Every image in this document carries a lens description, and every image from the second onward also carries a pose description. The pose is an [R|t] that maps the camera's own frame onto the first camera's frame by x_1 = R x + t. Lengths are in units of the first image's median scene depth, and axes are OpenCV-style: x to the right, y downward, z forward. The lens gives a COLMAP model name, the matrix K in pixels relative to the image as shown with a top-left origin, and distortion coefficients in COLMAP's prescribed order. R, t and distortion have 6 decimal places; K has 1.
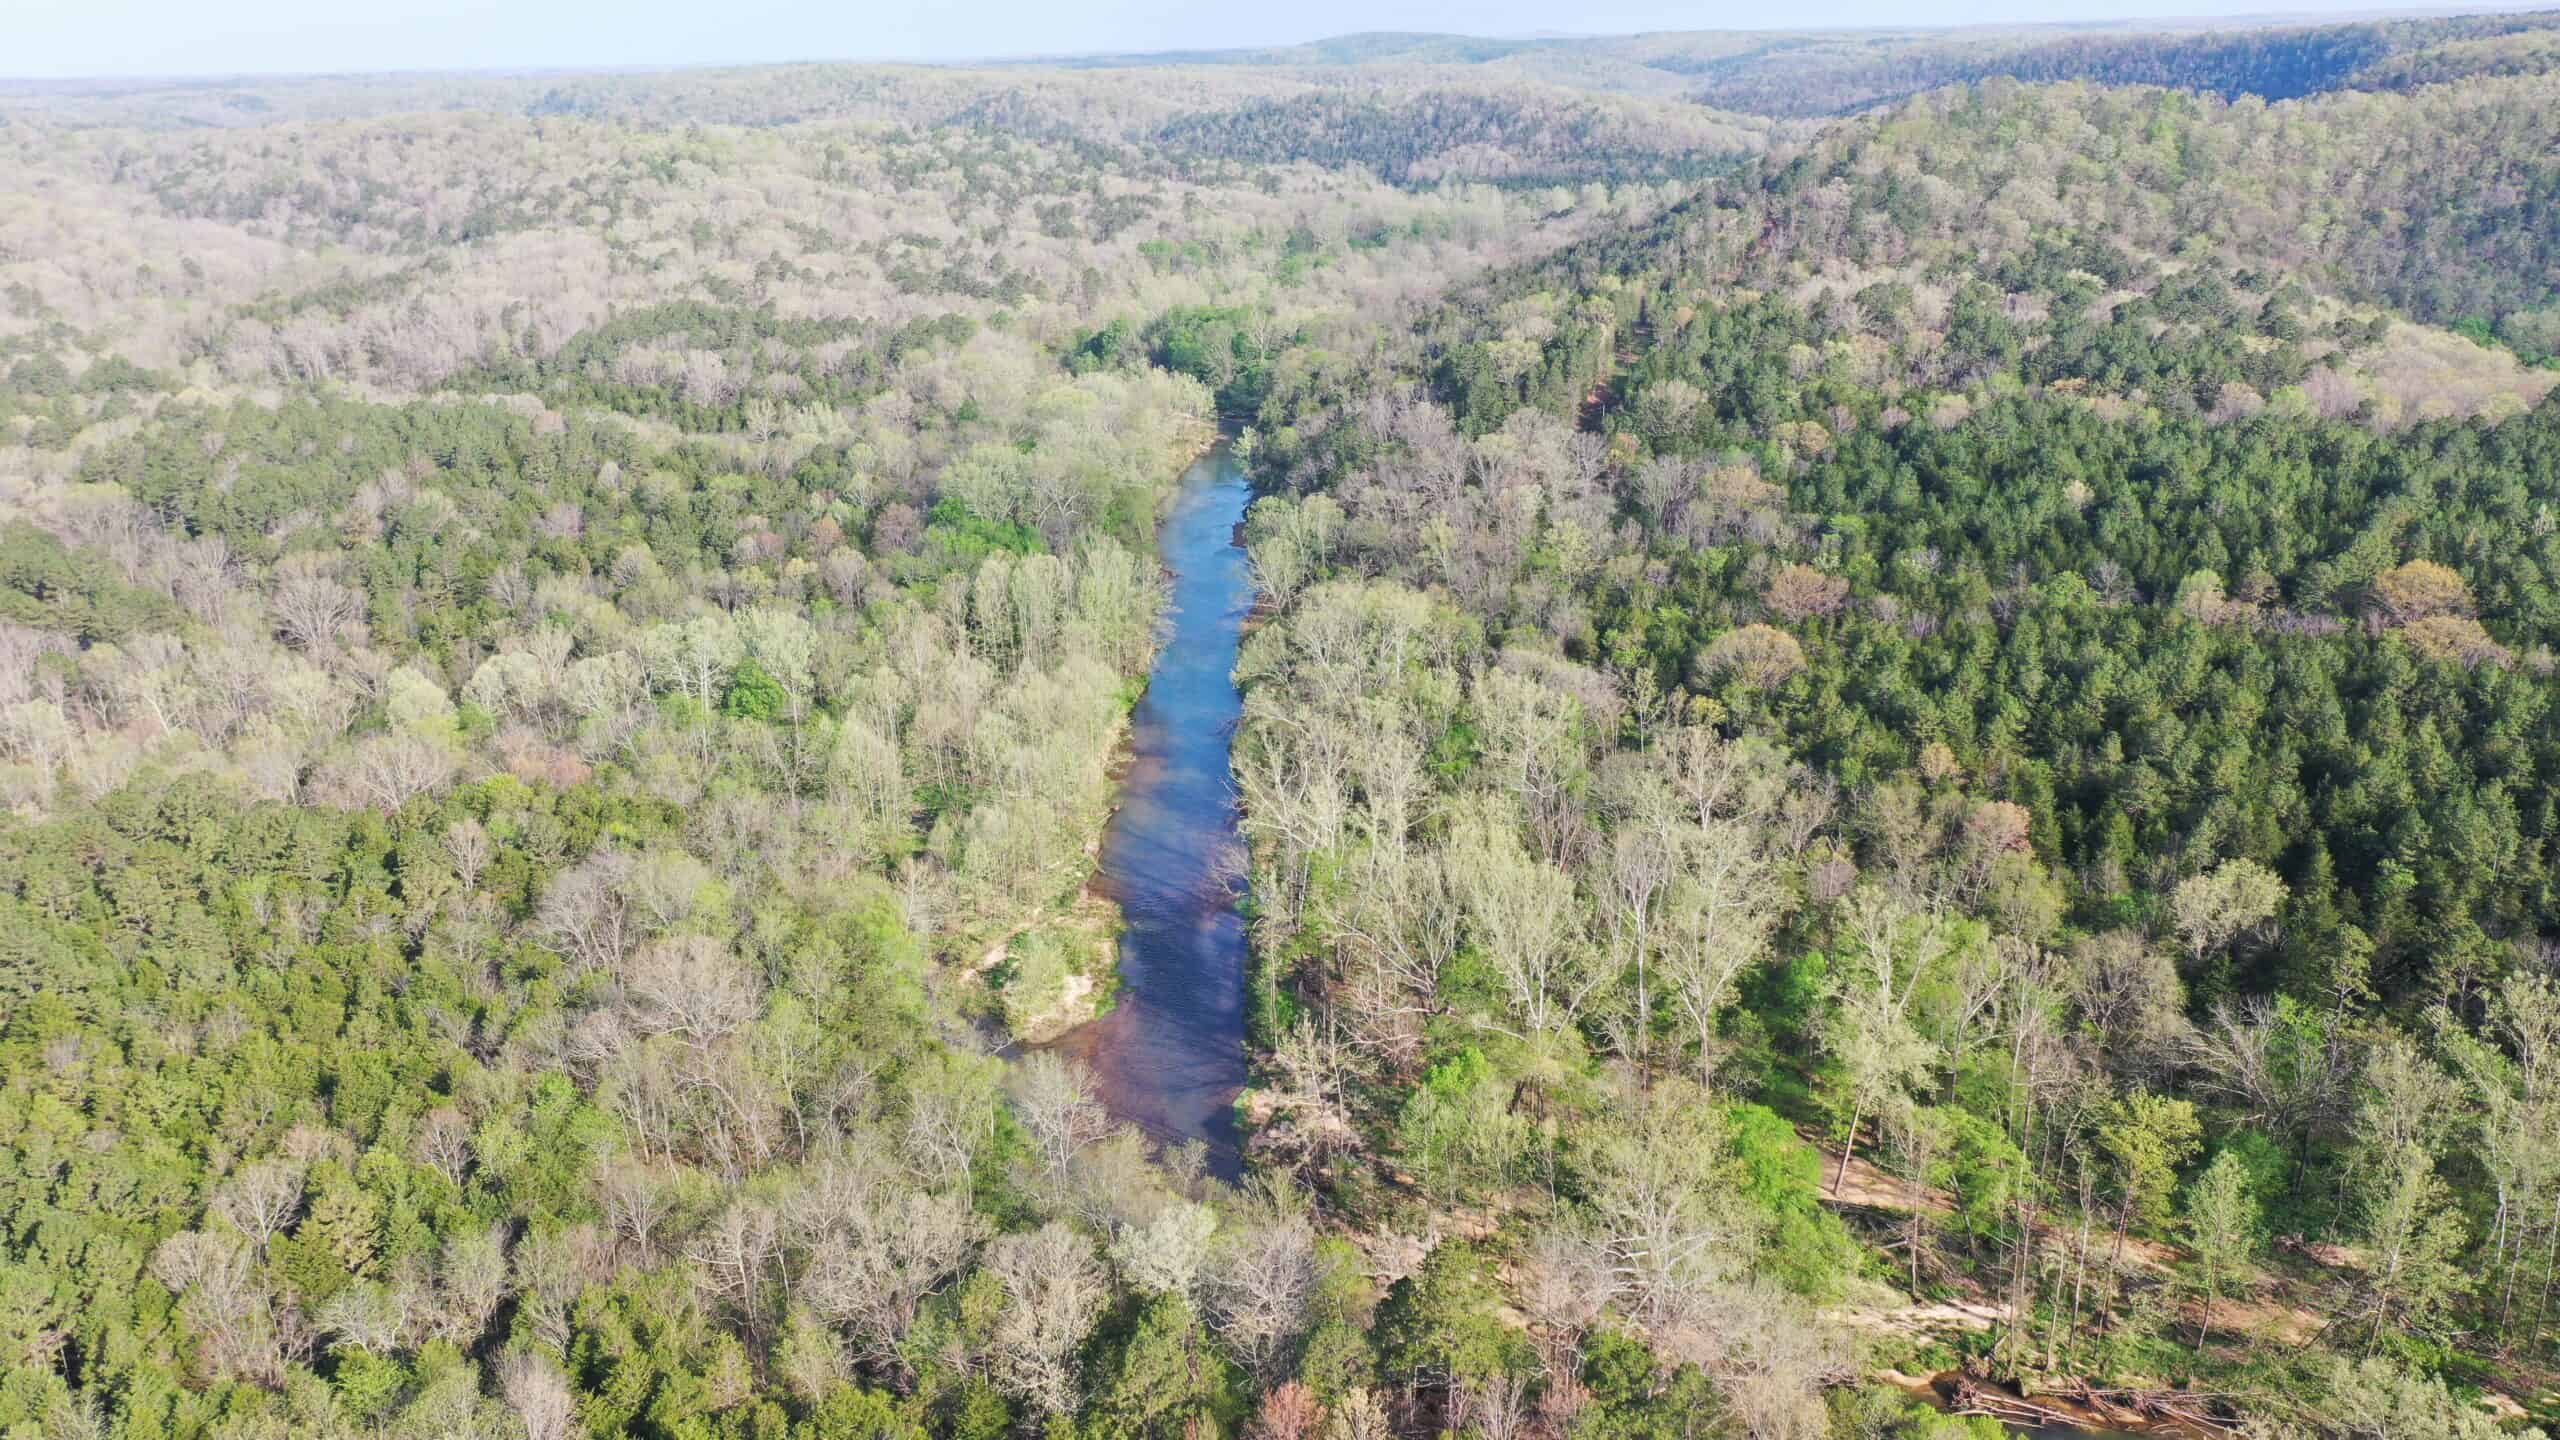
lens RADIAL K [[2010.2, 0, 1282.8], [0, 2010.2, 725.6], [0, 0, 1]] dist [-0.005743, -0.000764]
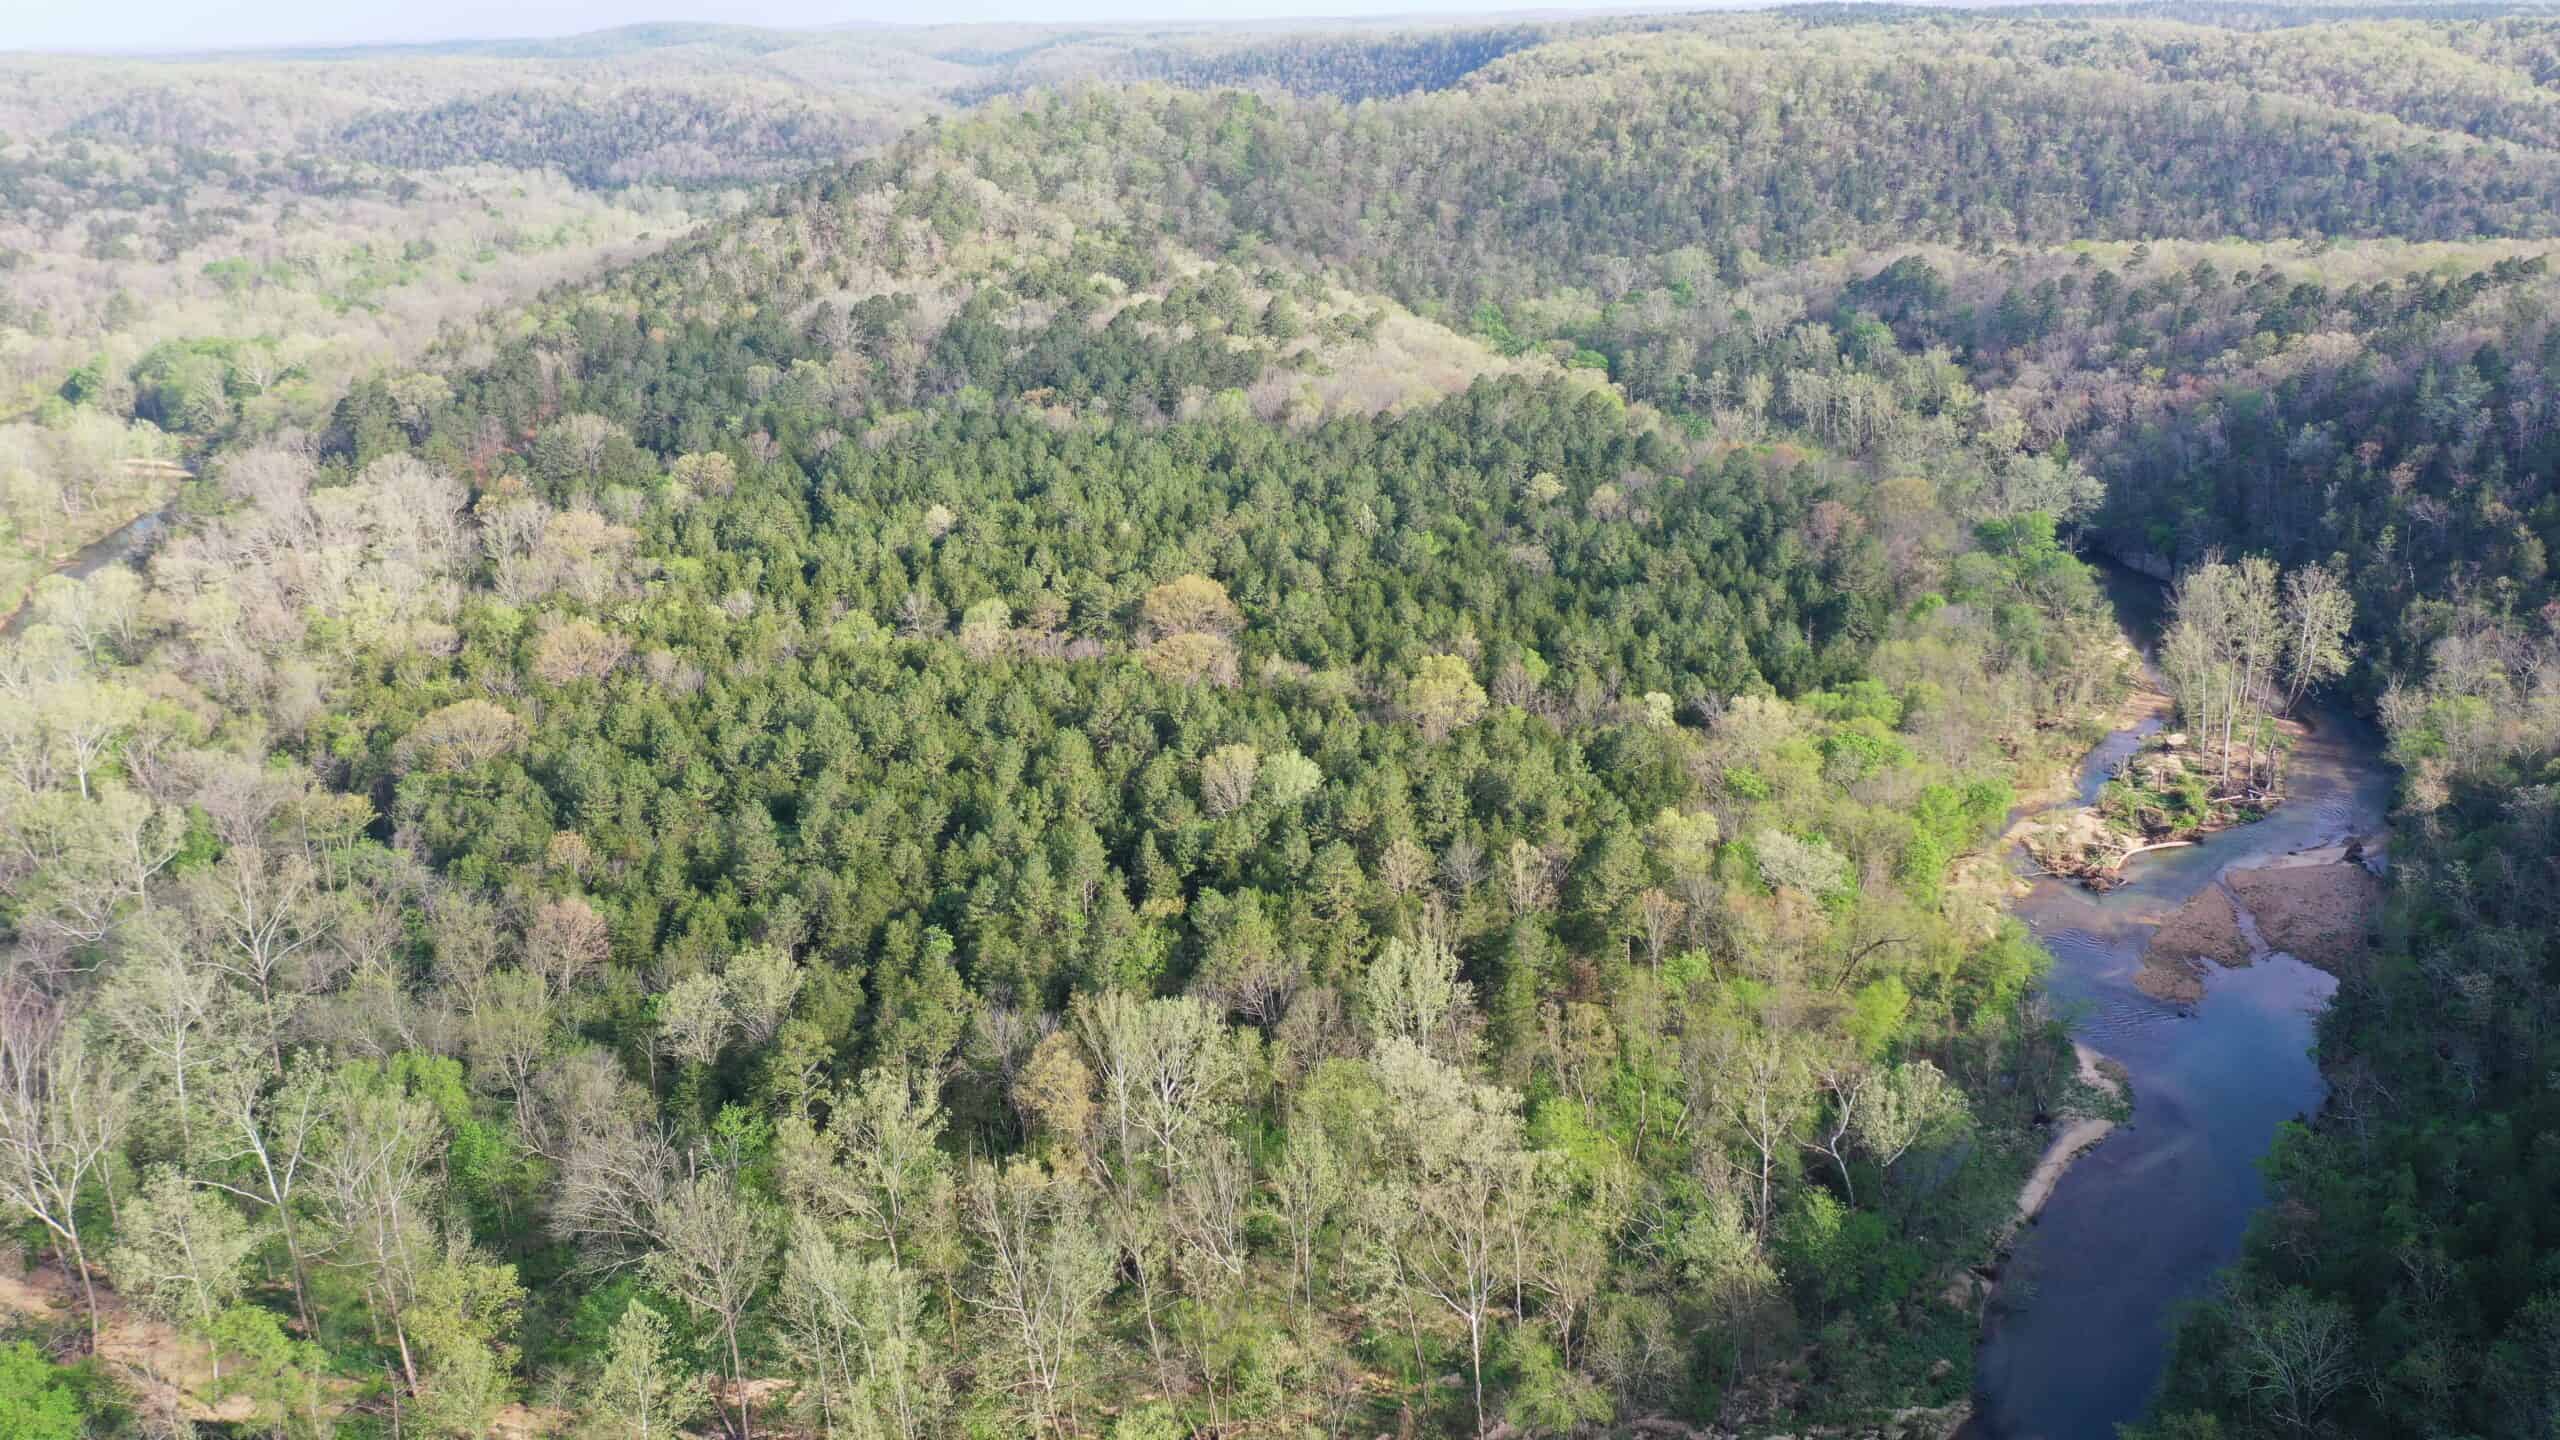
lens RADIAL K [[1998.1, 0, 1283.9], [0, 1998.1, 728.7], [0, 0, 1]] dist [-0.004230, -0.000264]
pose [[0.953800, -0.092795, 0.285754, 0.145728], [0.090583, 0.995668, 0.020981, -0.010343], [-0.286463, 0.005872, 0.958073, 0.012408]]
